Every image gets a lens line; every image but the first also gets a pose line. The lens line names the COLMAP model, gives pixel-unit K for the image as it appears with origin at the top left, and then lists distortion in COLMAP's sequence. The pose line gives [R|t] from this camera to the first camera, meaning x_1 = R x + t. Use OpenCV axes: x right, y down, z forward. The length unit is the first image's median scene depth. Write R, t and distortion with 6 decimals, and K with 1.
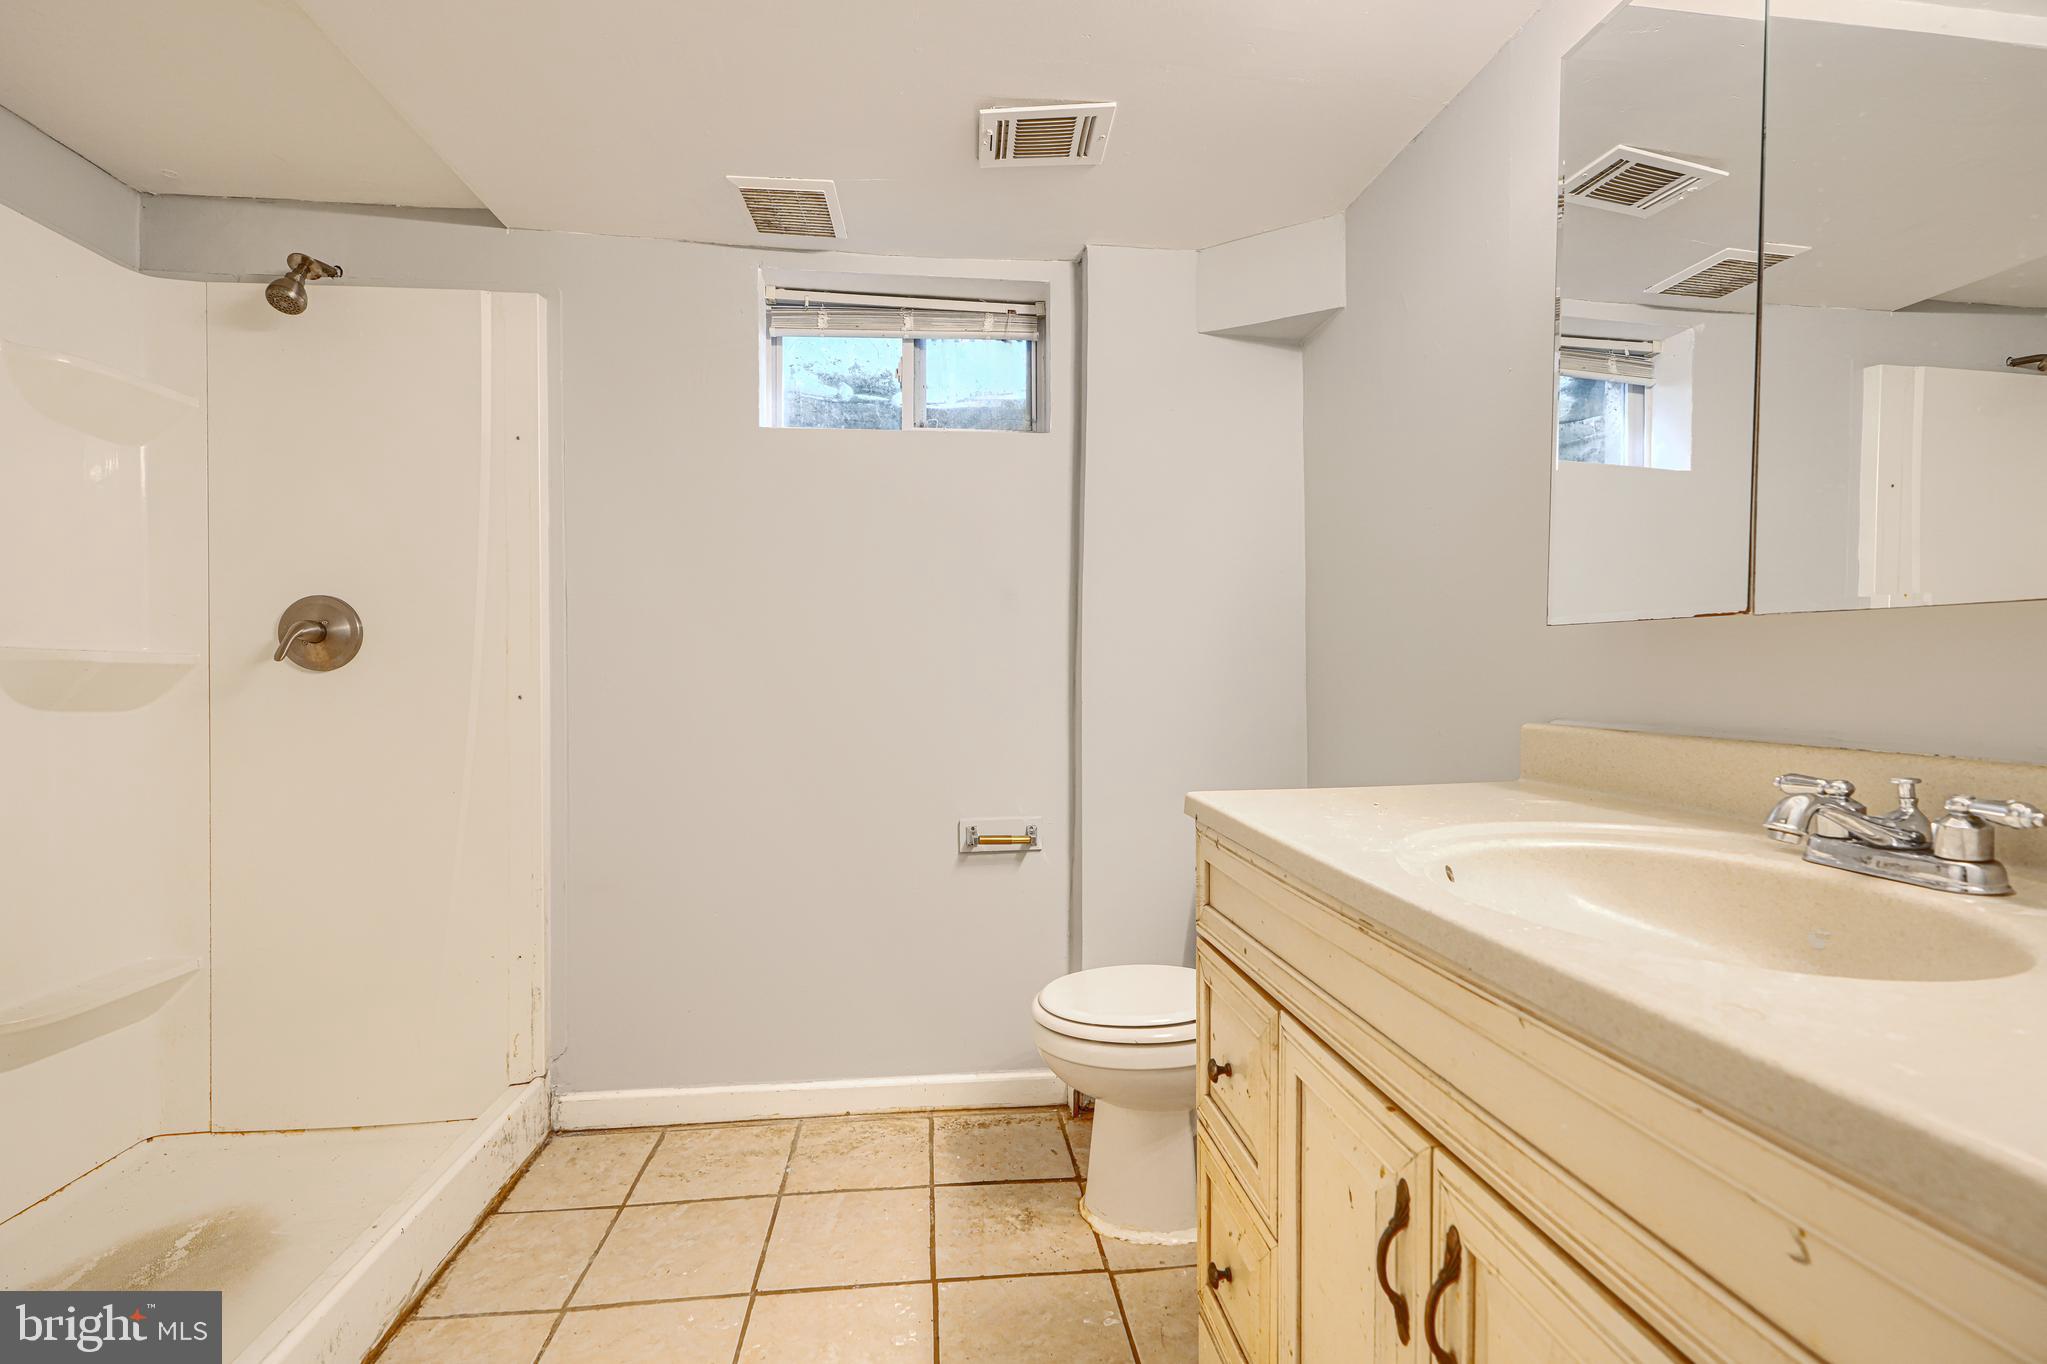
lens RADIAL K [[933.3, 0, 1021.0], [0, 933.3, 690.7], [0, 0, 1]] dist [-0.000517, 0.000529]
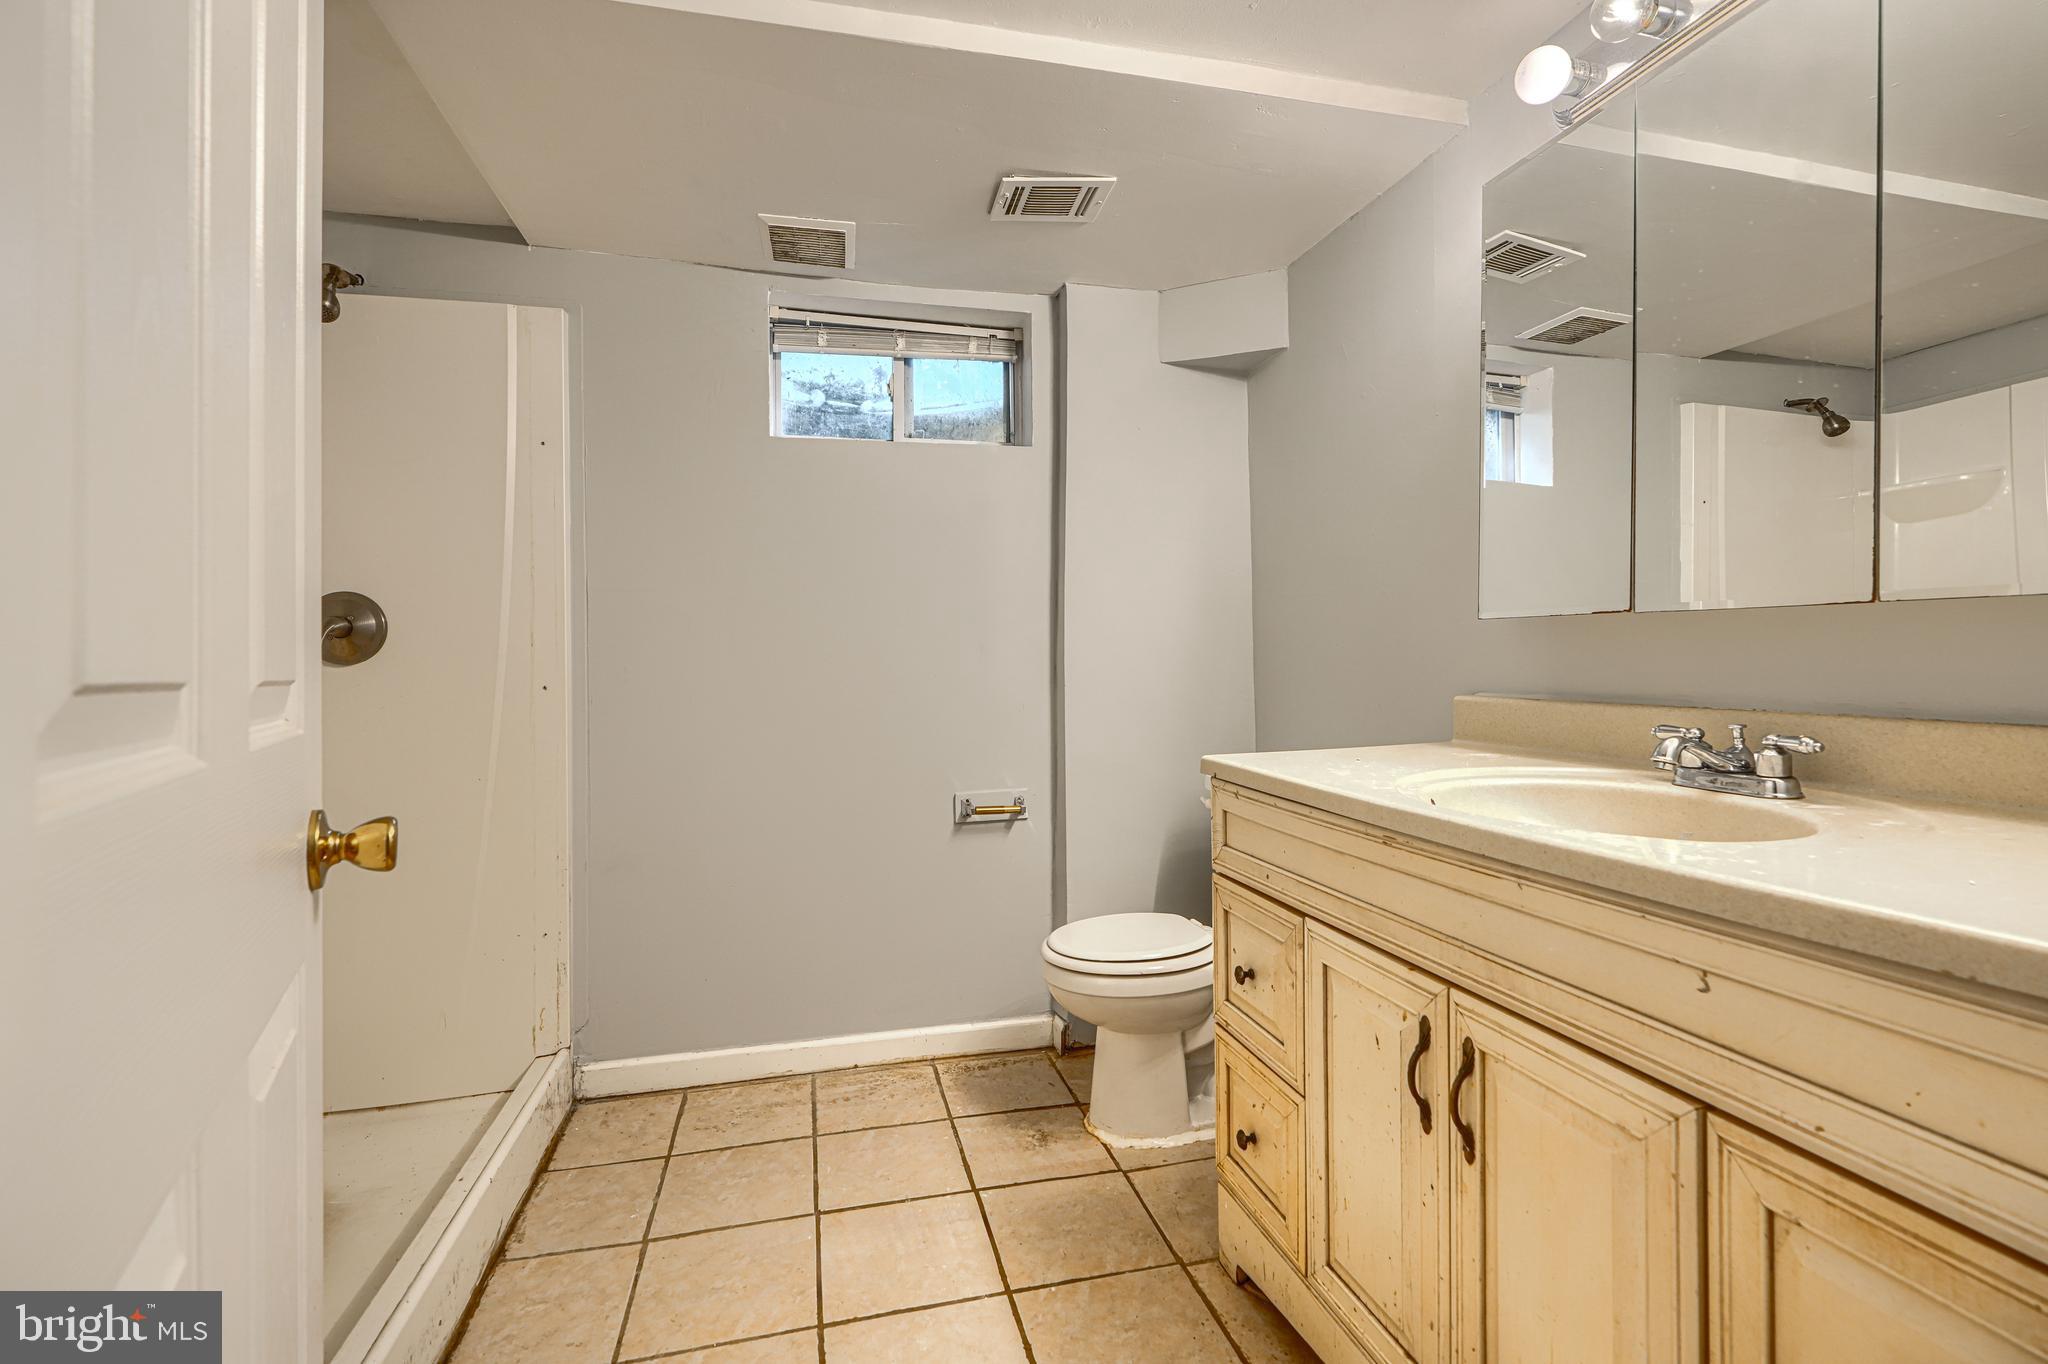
lens RADIAL K [[933.7, 0, 1026.8], [0, 933.7, 667.7], [0, 0, 1]] dist [-0.000517, 0.000529]
pose [[0.991479, -0.010576, 0.129836, -0.140951], [0.012071, 0.999870, -0.010733, 0.002451], [-0.129706, 0.012208, 0.991477, -0.126115]]
